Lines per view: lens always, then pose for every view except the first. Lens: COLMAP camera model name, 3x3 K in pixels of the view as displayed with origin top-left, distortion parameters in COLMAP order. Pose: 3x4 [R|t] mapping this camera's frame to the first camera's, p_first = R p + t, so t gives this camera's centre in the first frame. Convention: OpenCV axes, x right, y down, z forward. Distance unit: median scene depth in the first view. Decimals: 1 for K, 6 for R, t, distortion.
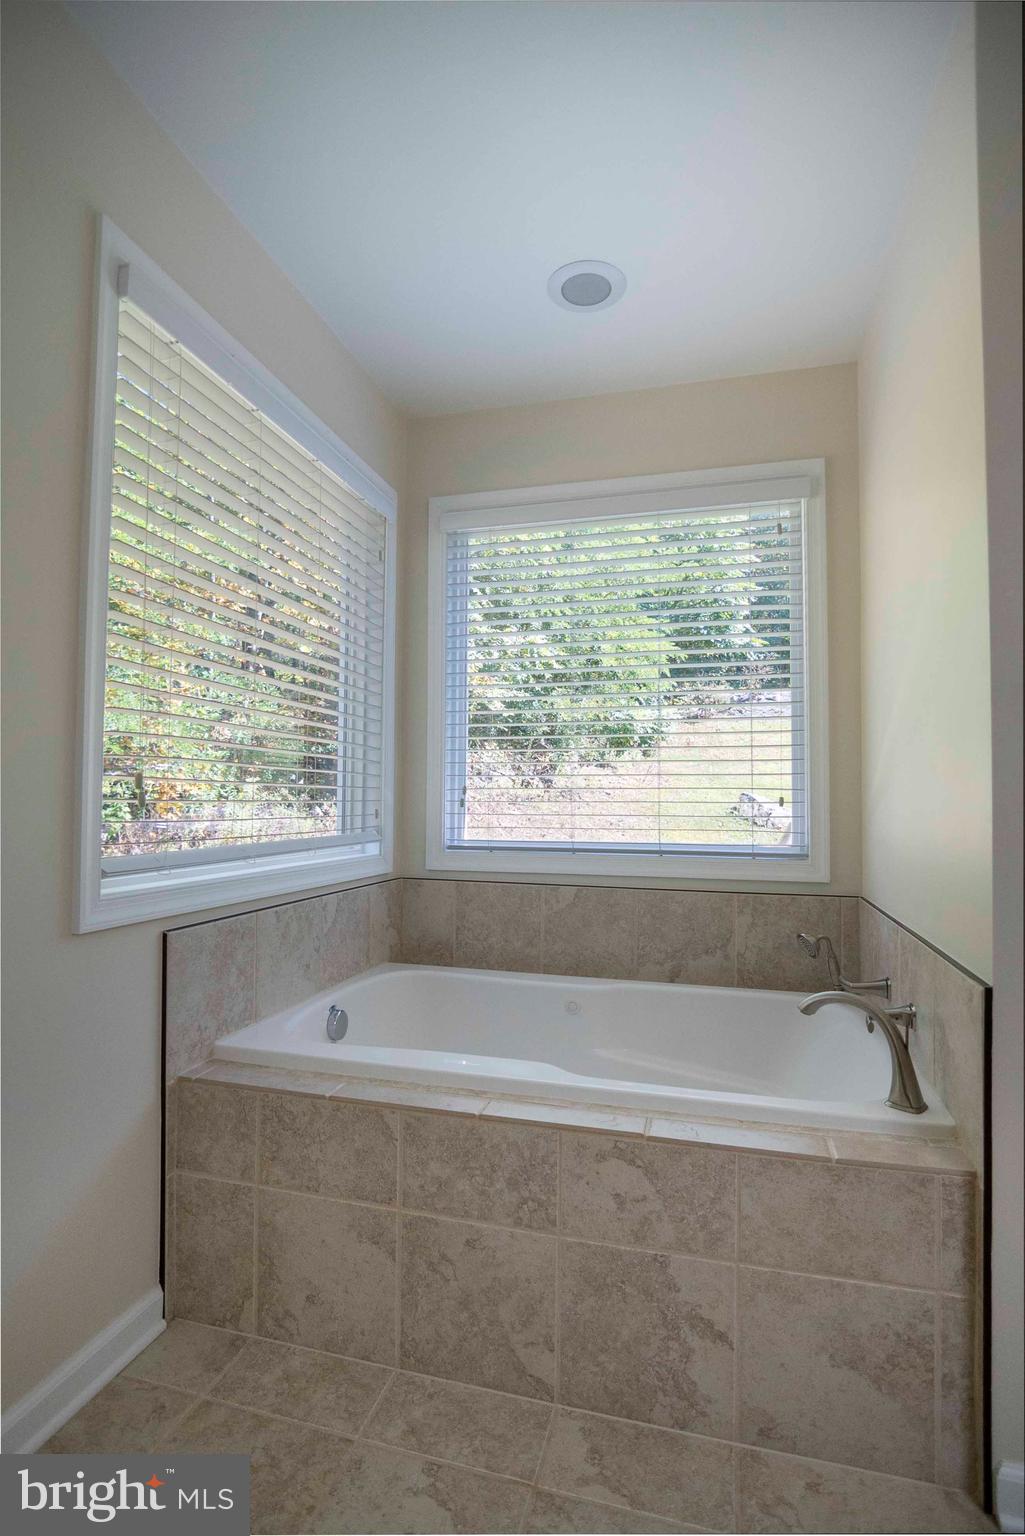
lens RADIAL K [[762.2, 0, 512.5], [0, 762.2, 768.0], [0, 0, 1]] dist [-0.035771, 0.013615]
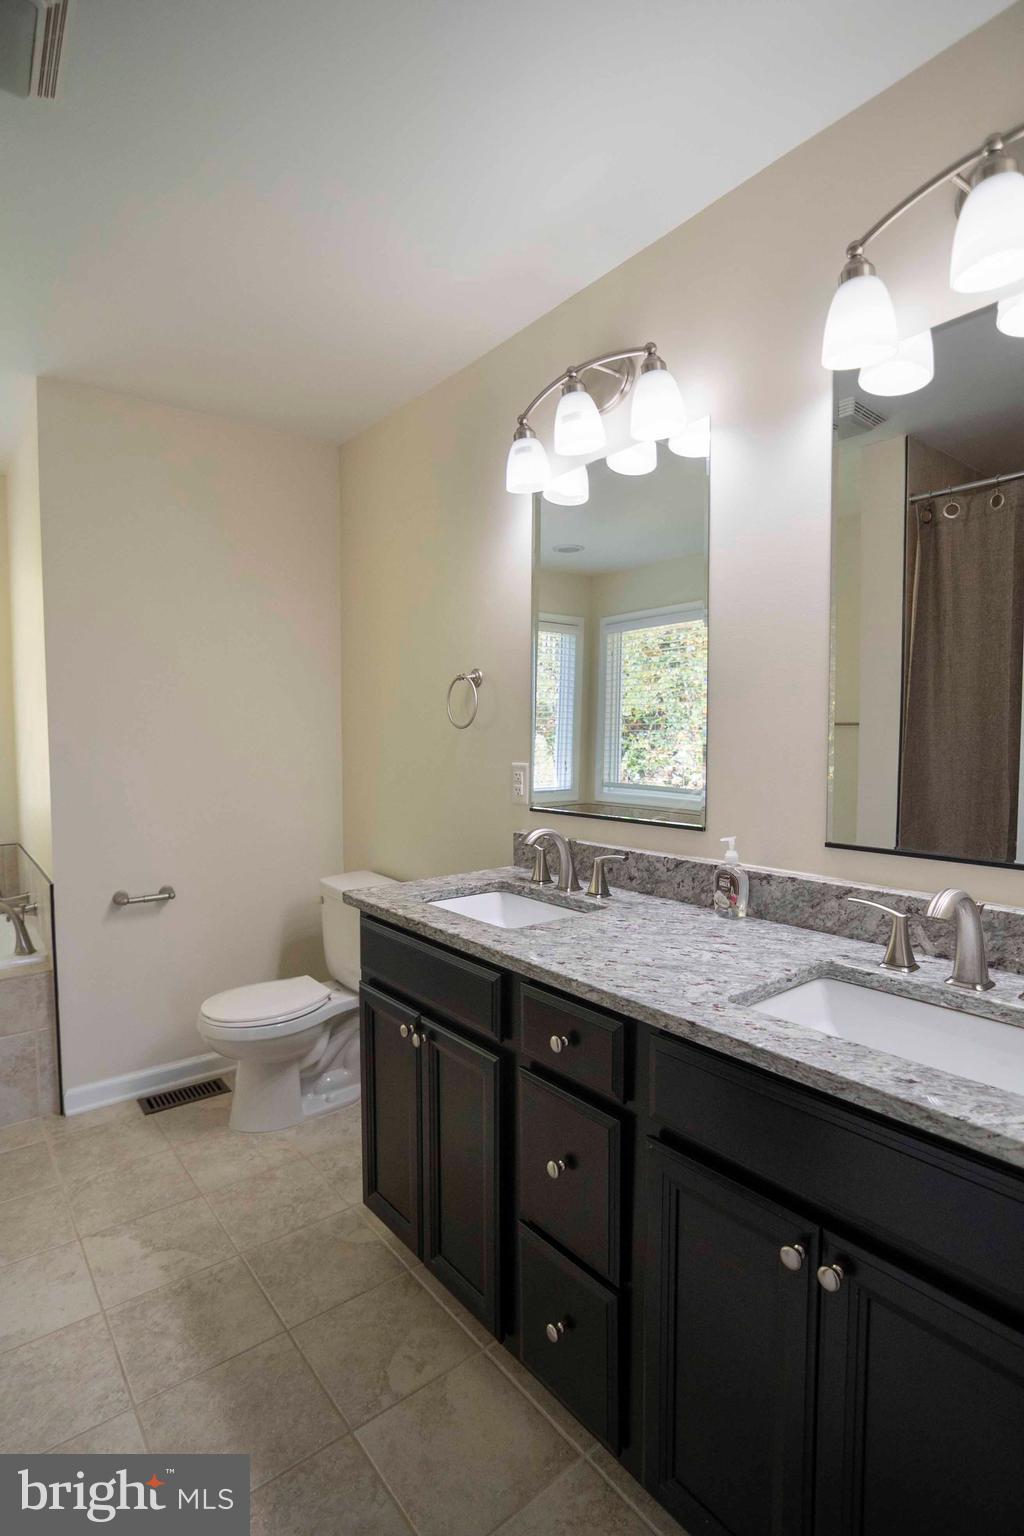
lens RADIAL K [[762.2, 0, 512.0], [0, 762.2, 768.0], [0, 0, 1]] dist [-0.035771, 0.013615]
pose [[0.593436, -0.055354, 0.802975, -0.301534], [-0.012790, 0.996858, 0.078173, -0.226356], [-0.804779, -0.056661, 0.590863, -1.313489]]
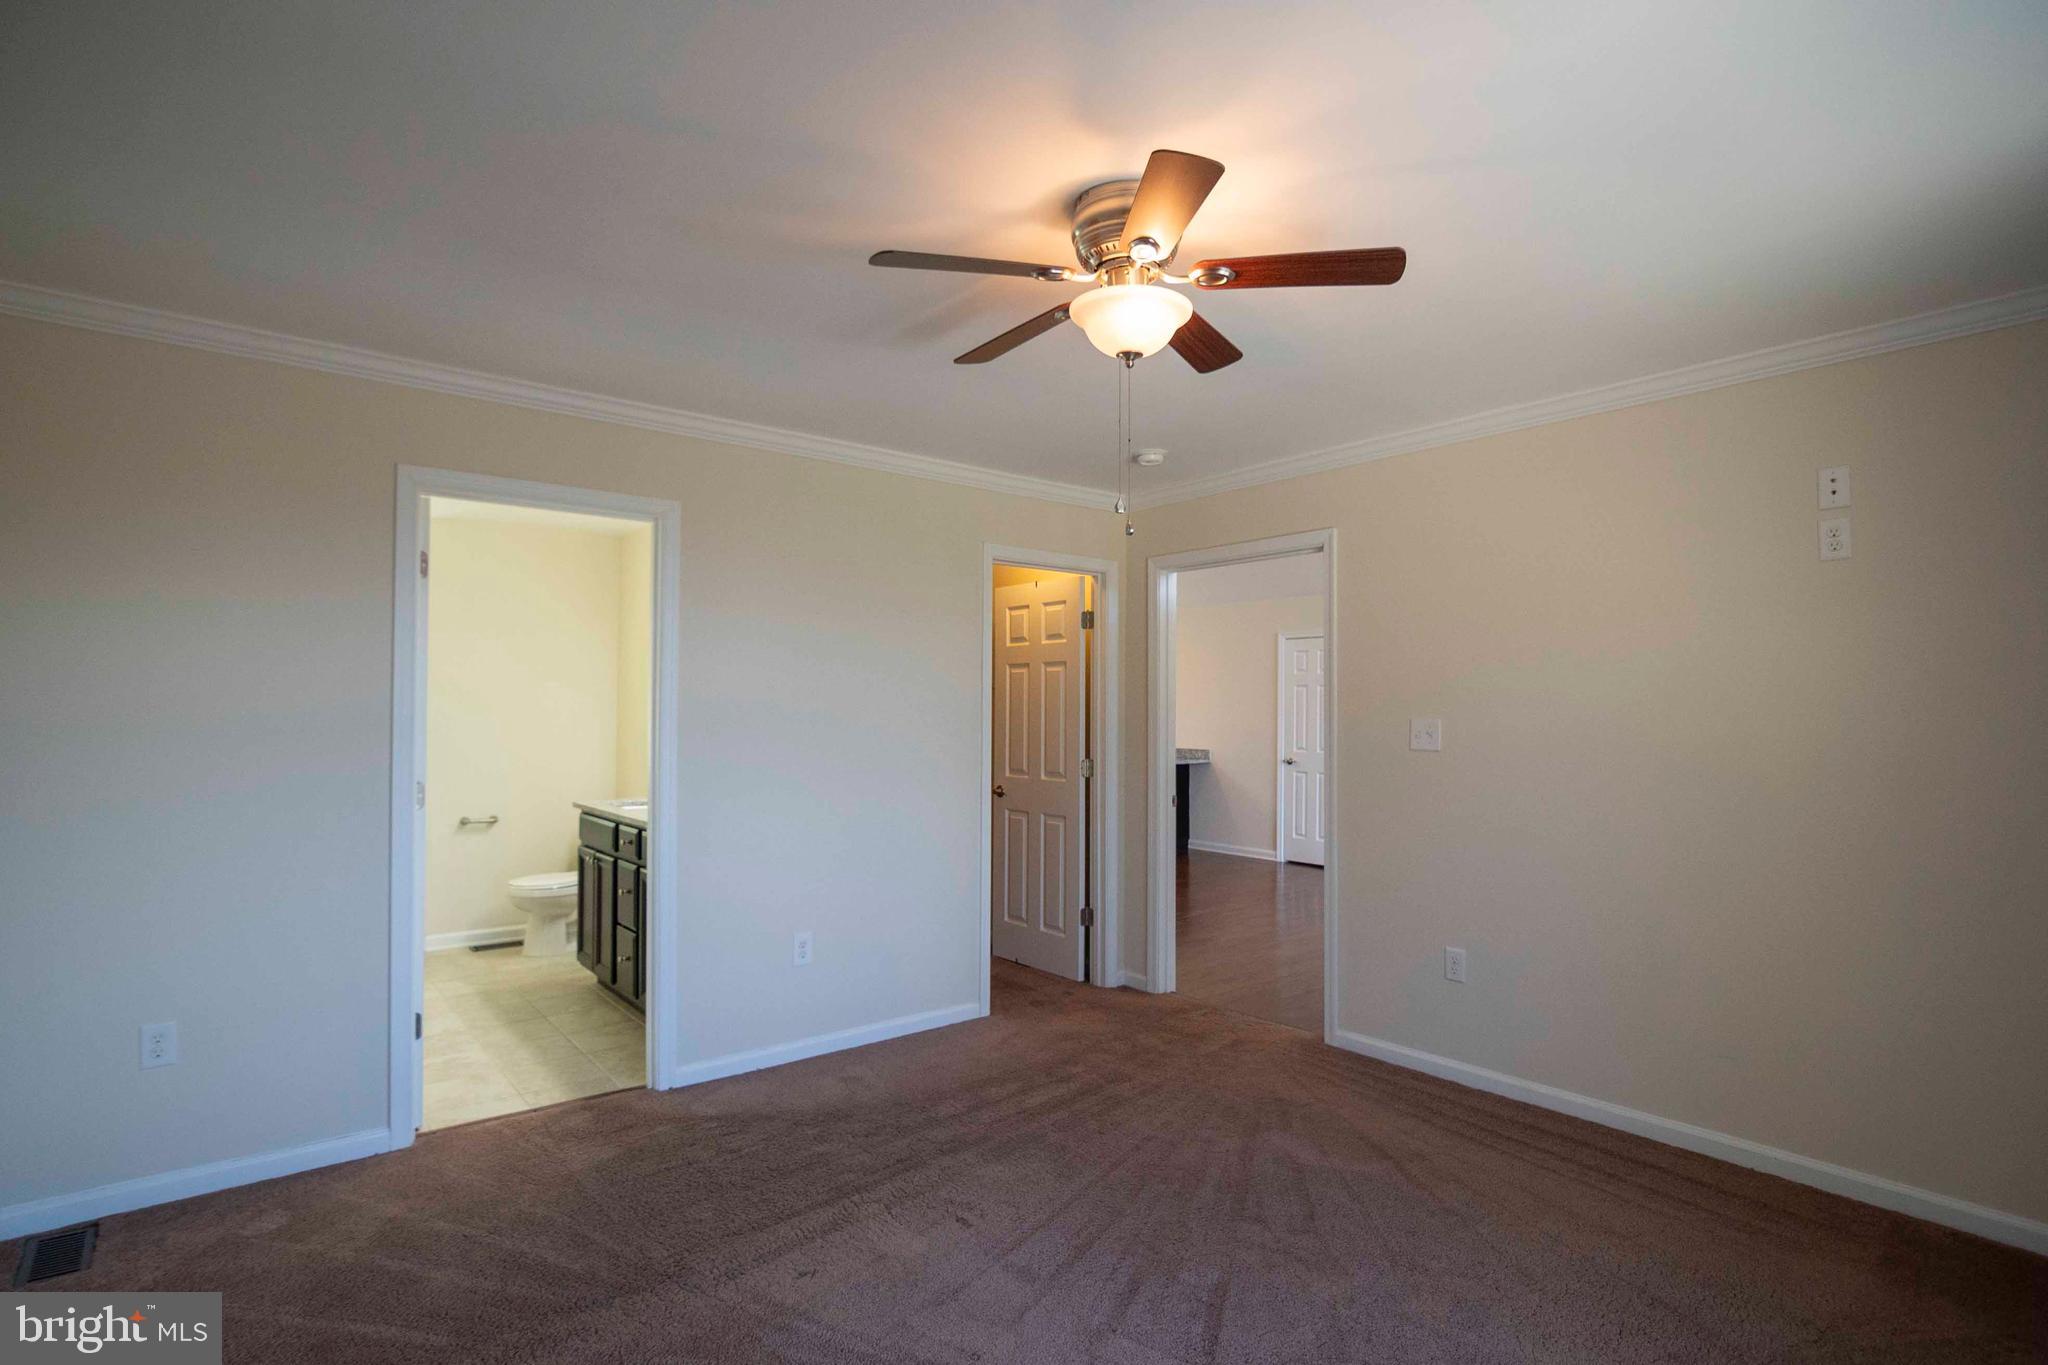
lens RADIAL K [[1016.2, 0, 1005.4], [0, 1016.2, 685.7], [0, 0, 1]] dist [-0.035771, 0.013615]
pose [[0.596544, 0.008585, 0.802535, -1.560411], [-0.019812, 0.999796, 0.004032, -0.373988], [-0.802336, -0.018305, 0.596592, -4.057496]]
